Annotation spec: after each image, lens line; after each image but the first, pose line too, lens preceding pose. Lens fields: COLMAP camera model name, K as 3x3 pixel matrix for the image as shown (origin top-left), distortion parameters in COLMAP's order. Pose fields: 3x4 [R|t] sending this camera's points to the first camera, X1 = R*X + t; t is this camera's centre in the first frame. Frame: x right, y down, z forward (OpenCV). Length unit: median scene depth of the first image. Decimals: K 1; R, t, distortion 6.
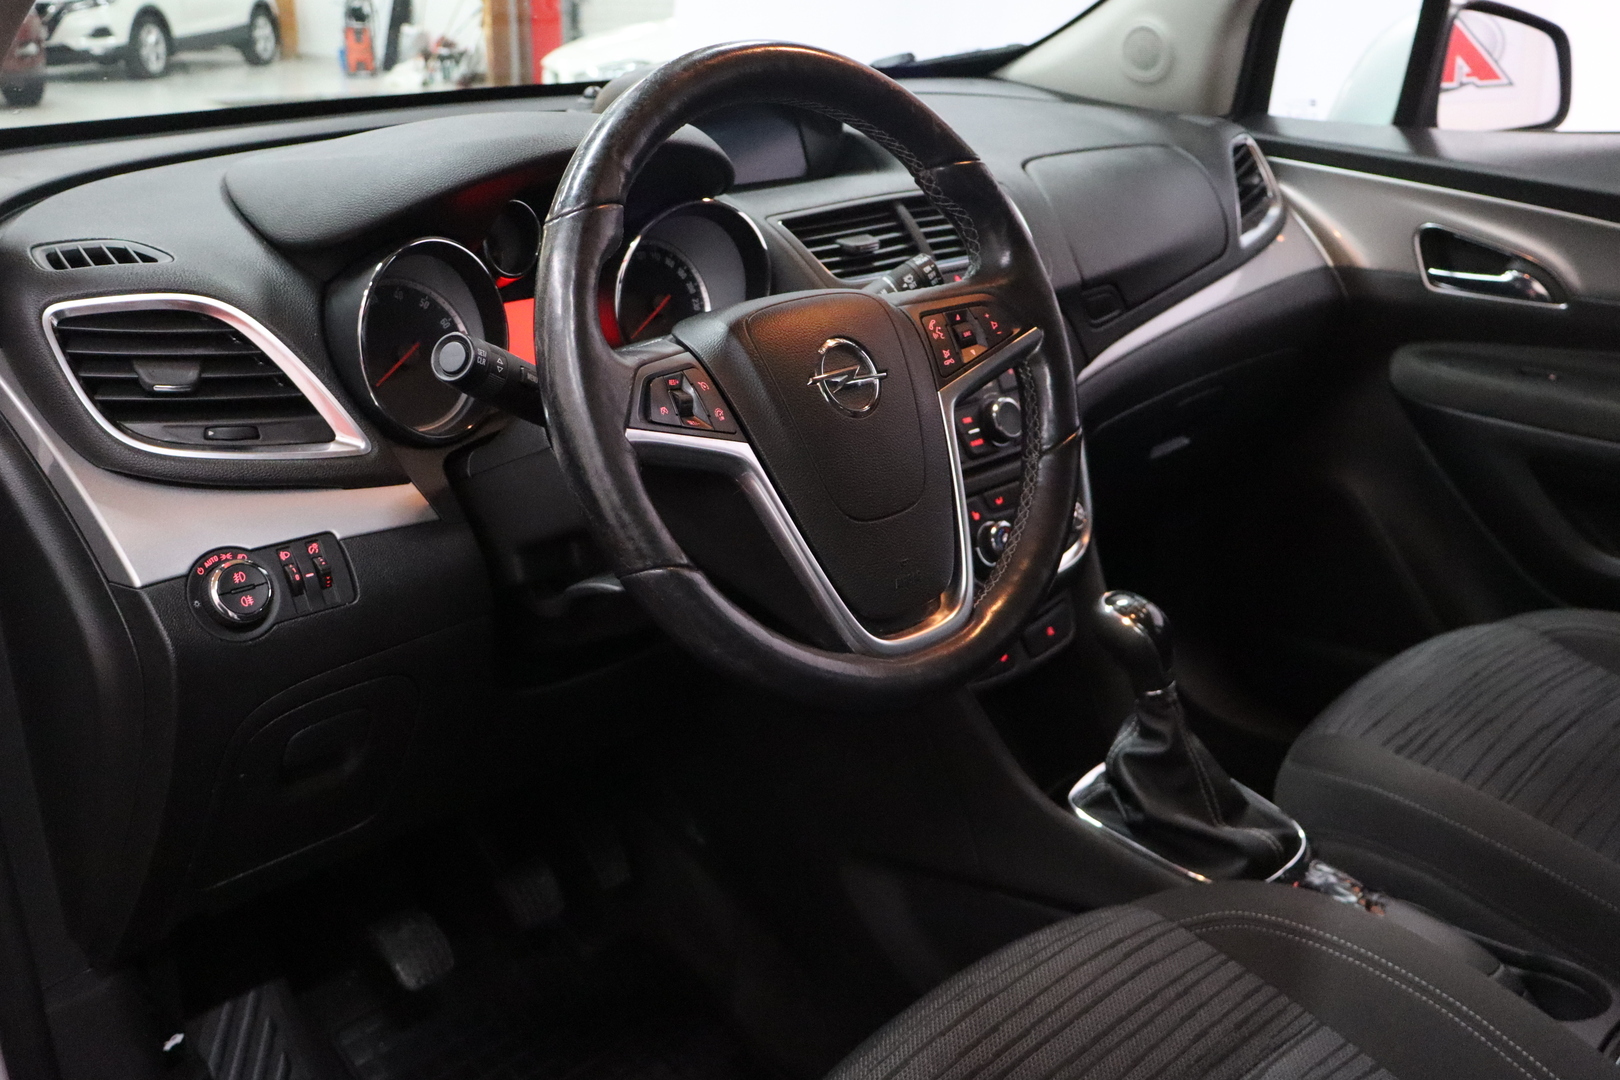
lens RADIAL K [[1521.3, 0, 810.0], [0, 1521.3, 540.0], [0, 0, 1]] dist [0.015443, -0.015815]
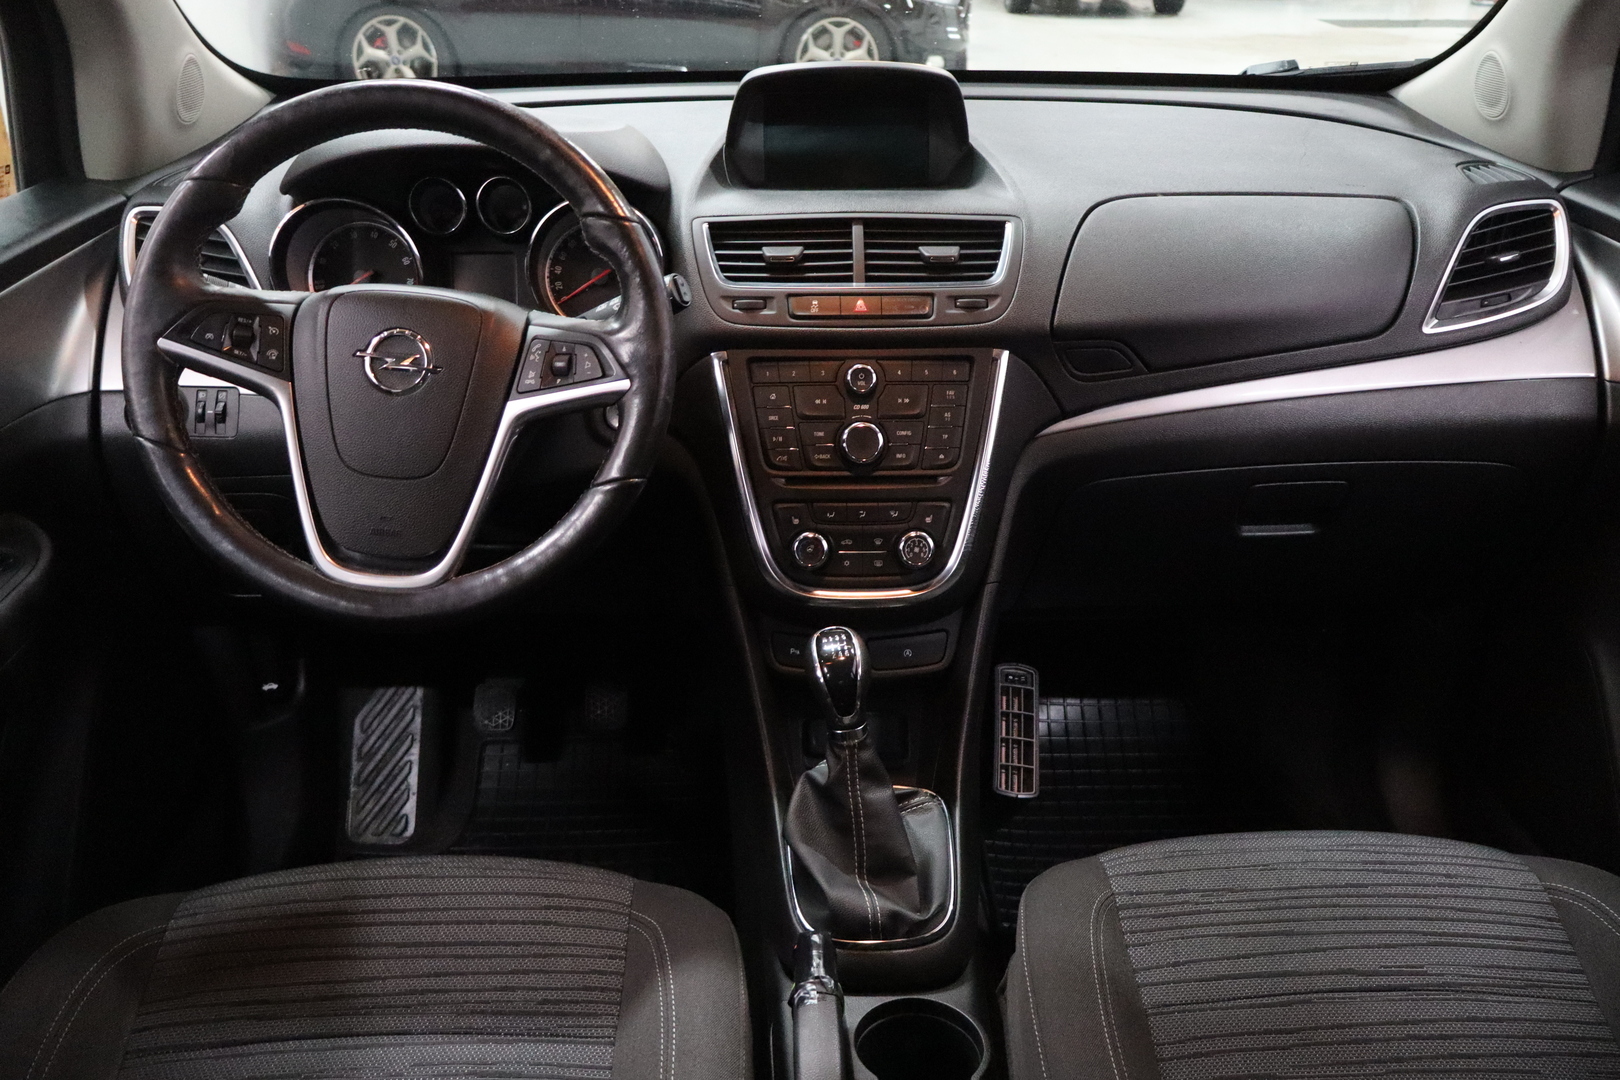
lens RADIAL K [[1339.0, 0, 810.0], [0, 1339.0, 540.0], [0, 0, 1]] dist [0.004649, -0.005978]
pose [[0.727340, 0.303833, -0.615355, 0.710201], [-0.244480, 0.952545, 0.181350, -0.179070], [0.641254, 0.018539, 0.767105, 0.274205]]
